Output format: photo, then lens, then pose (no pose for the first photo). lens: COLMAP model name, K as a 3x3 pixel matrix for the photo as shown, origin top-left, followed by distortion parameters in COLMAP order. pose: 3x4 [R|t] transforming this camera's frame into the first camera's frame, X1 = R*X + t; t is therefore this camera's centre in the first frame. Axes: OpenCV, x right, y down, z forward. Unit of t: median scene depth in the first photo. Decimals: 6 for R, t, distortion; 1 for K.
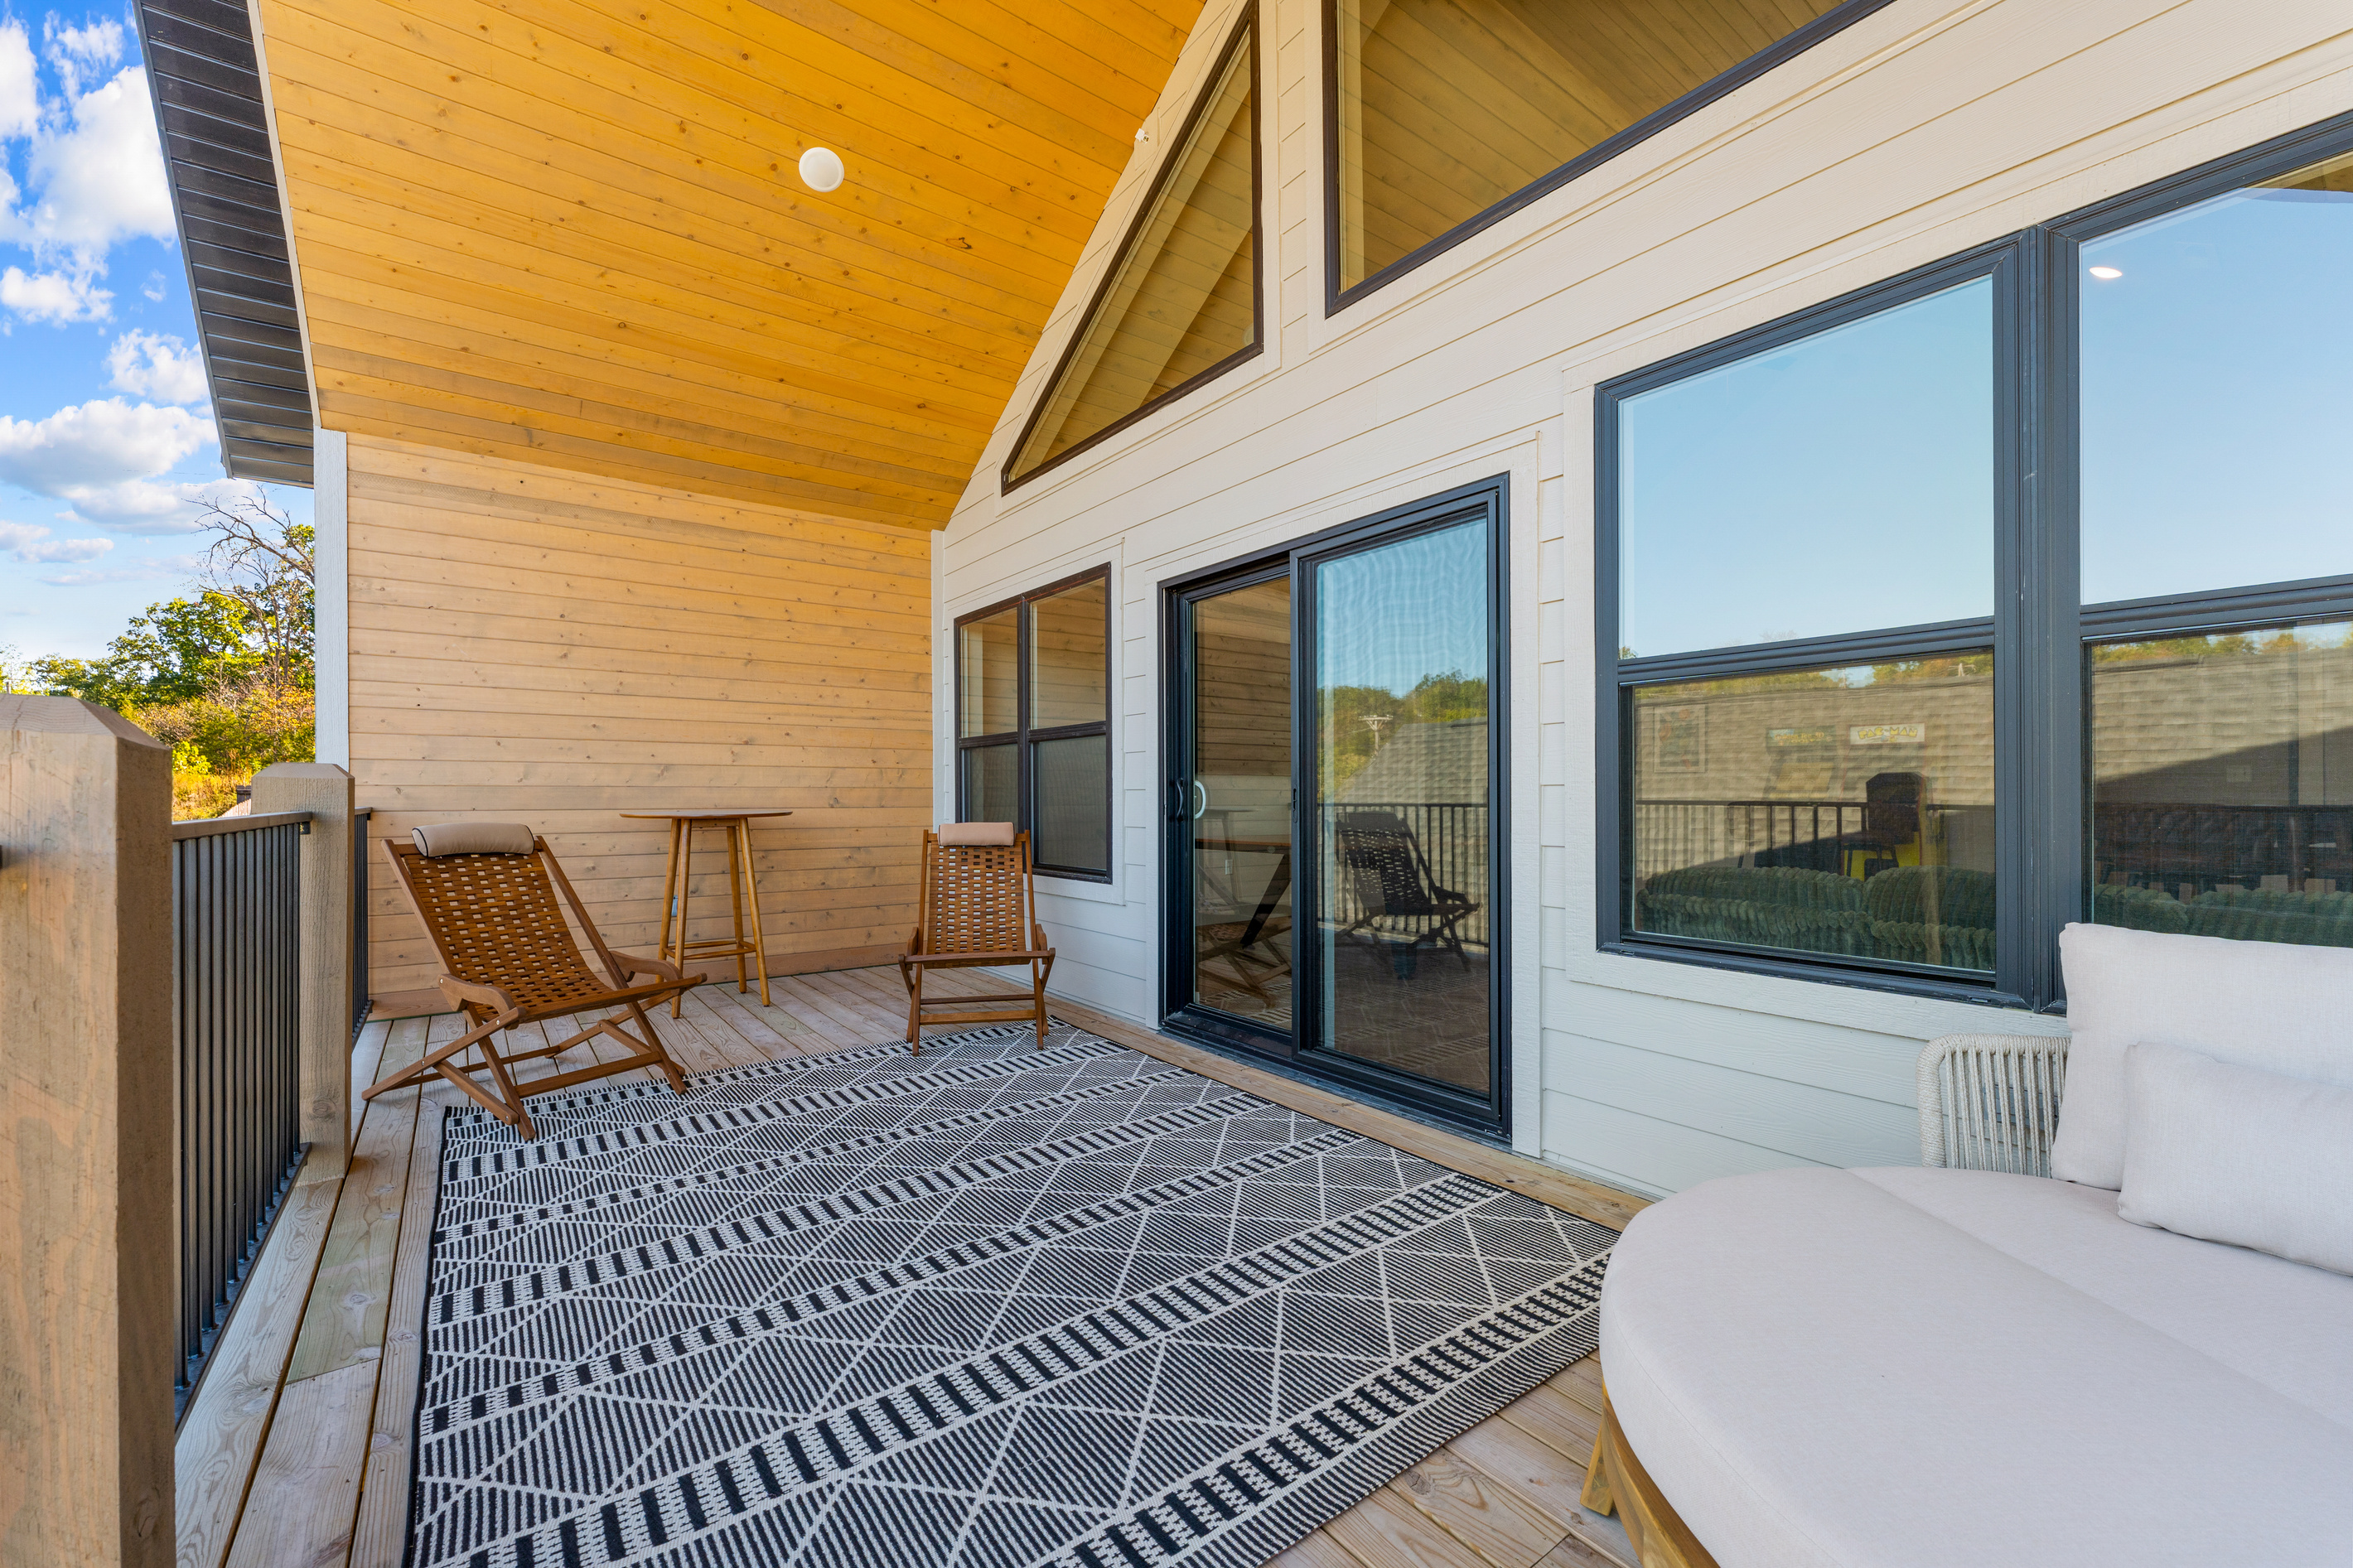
lens RADIAL K [[948.1, 0, 1180.3], [0, 948.1, 795.0], [0, 0, 1]] dist [-0.003020, -0.000996]
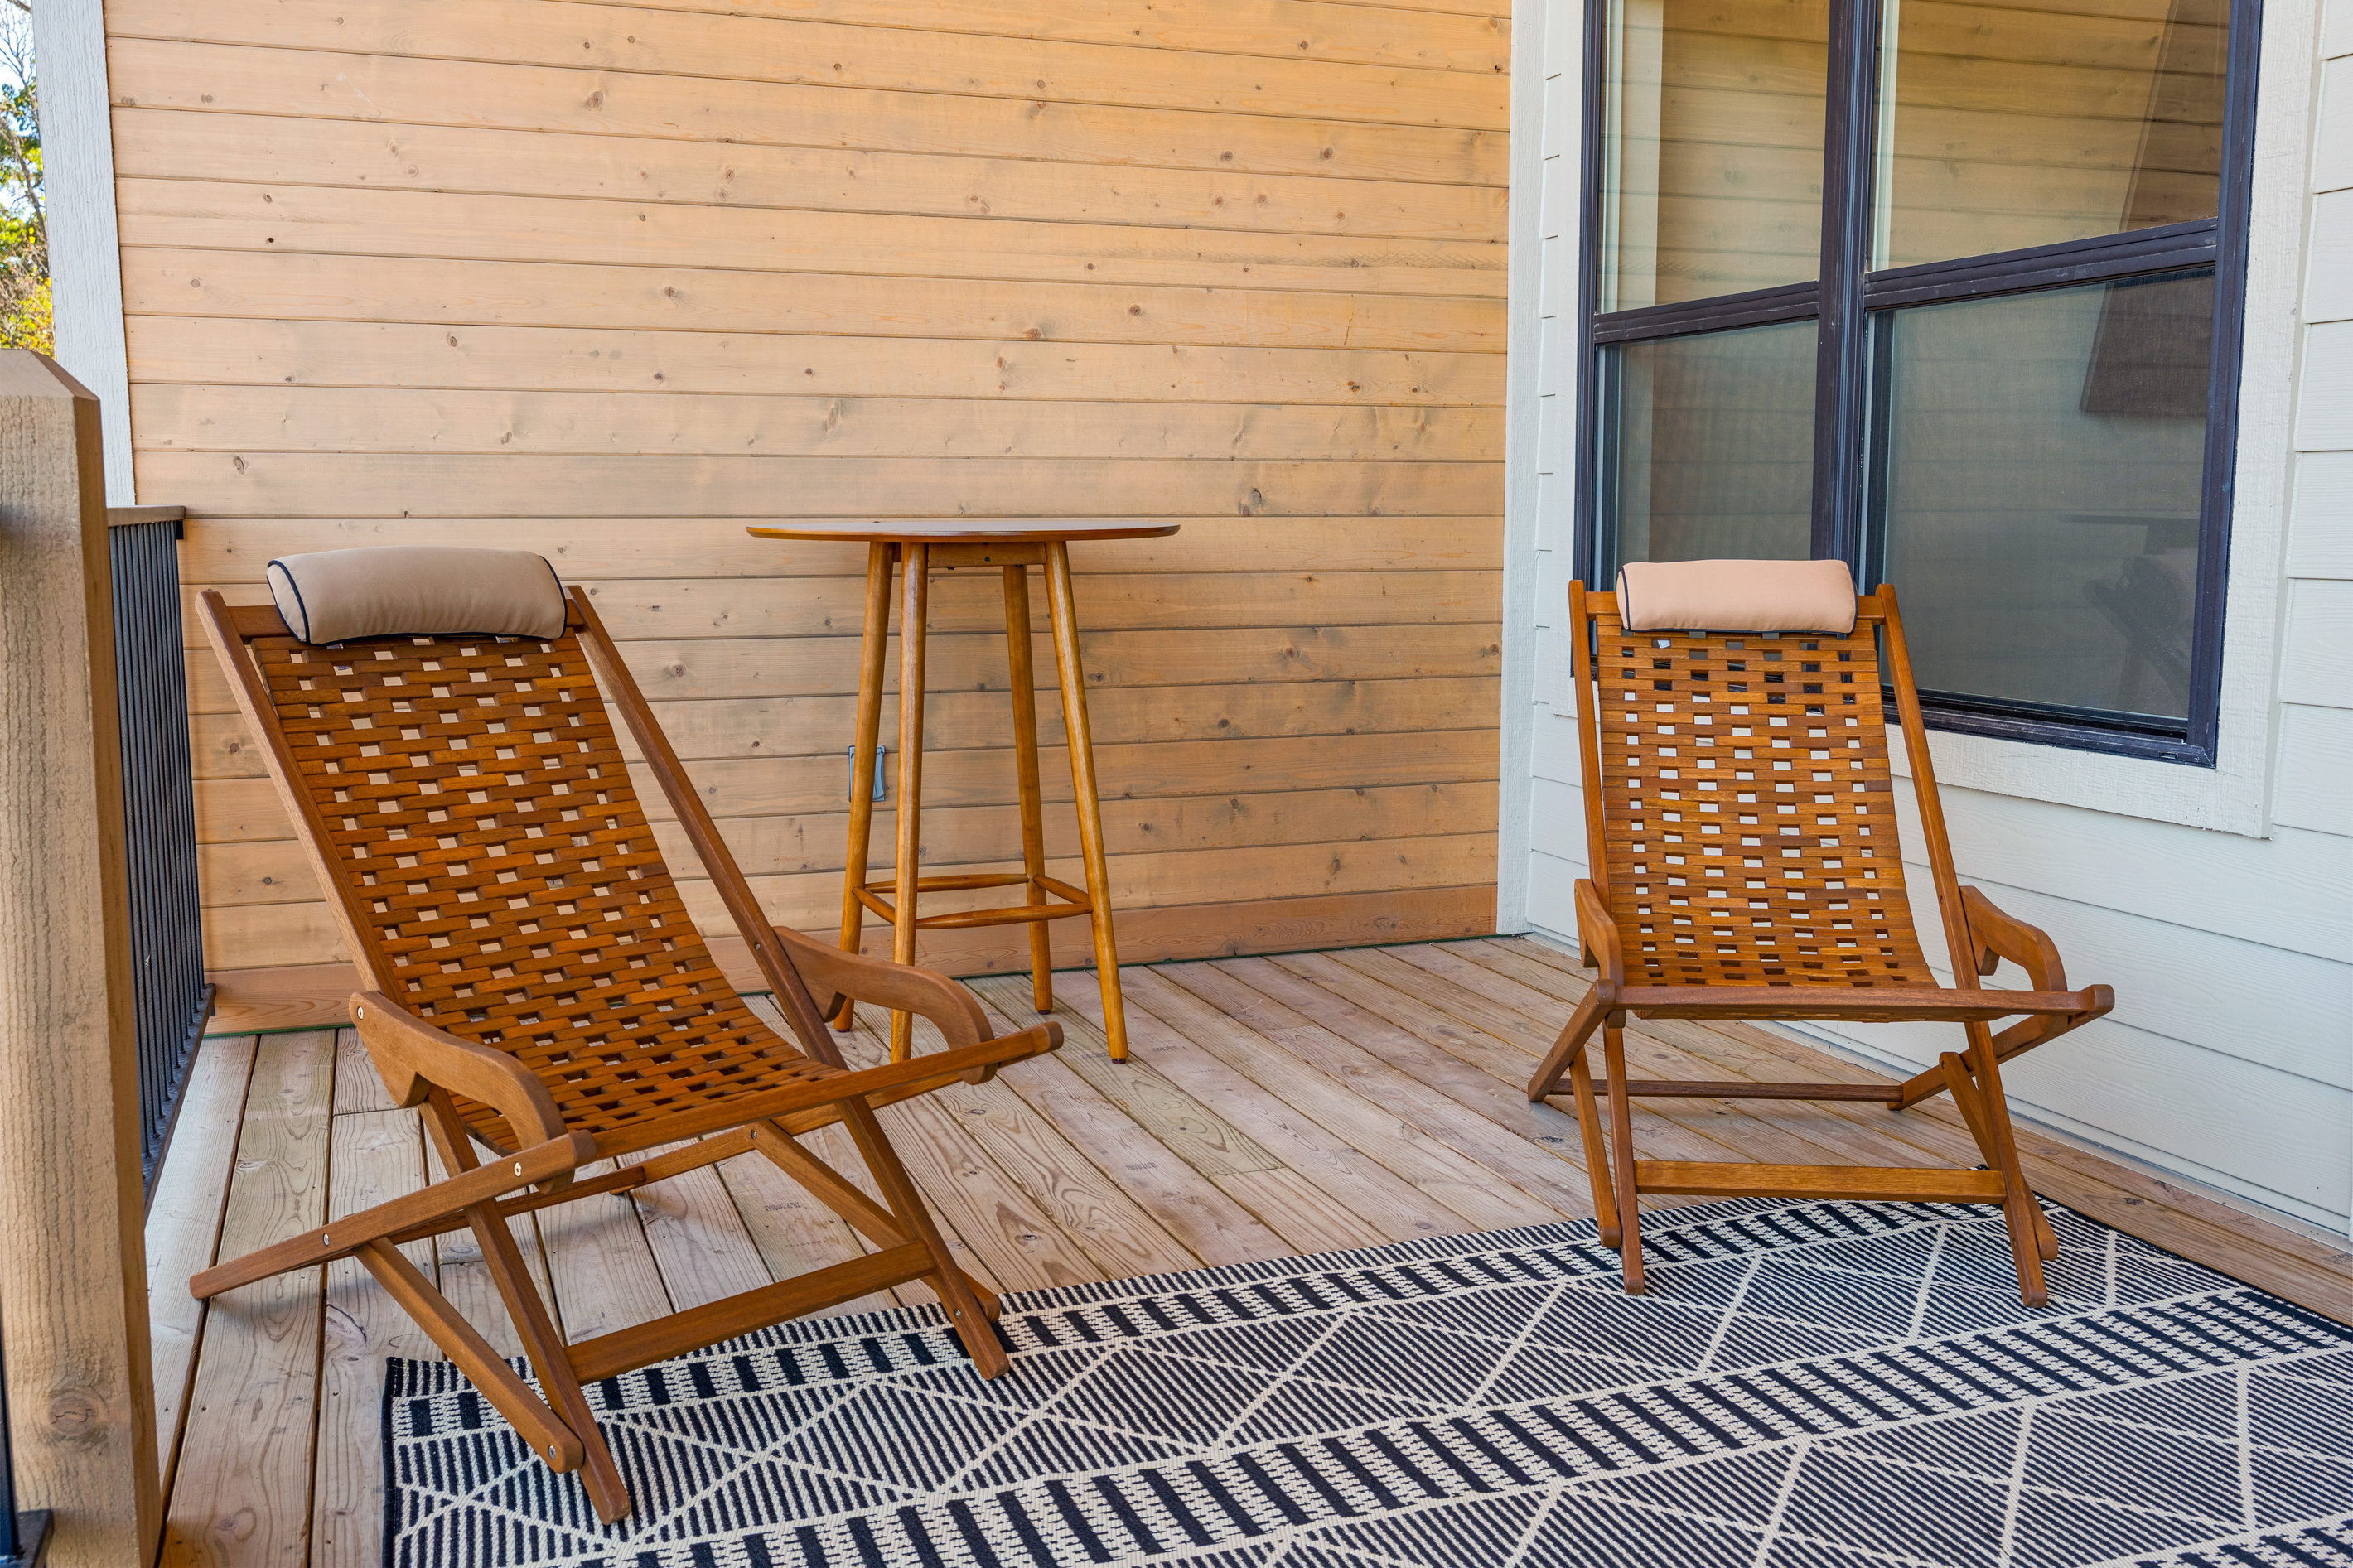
lens RADIAL K [[2141.0, 0, 1176.5], [0, 2141.0, 784.0], [0, 0, 1]] dist [0.000907, -0.015596]
pose [[0.958169, 0.038968, -0.283538, -0.193809], [-0.001343, 0.991289, 0.131700, 0.009037], [0.286200, -0.125810, 0.949874, 0.247005]]
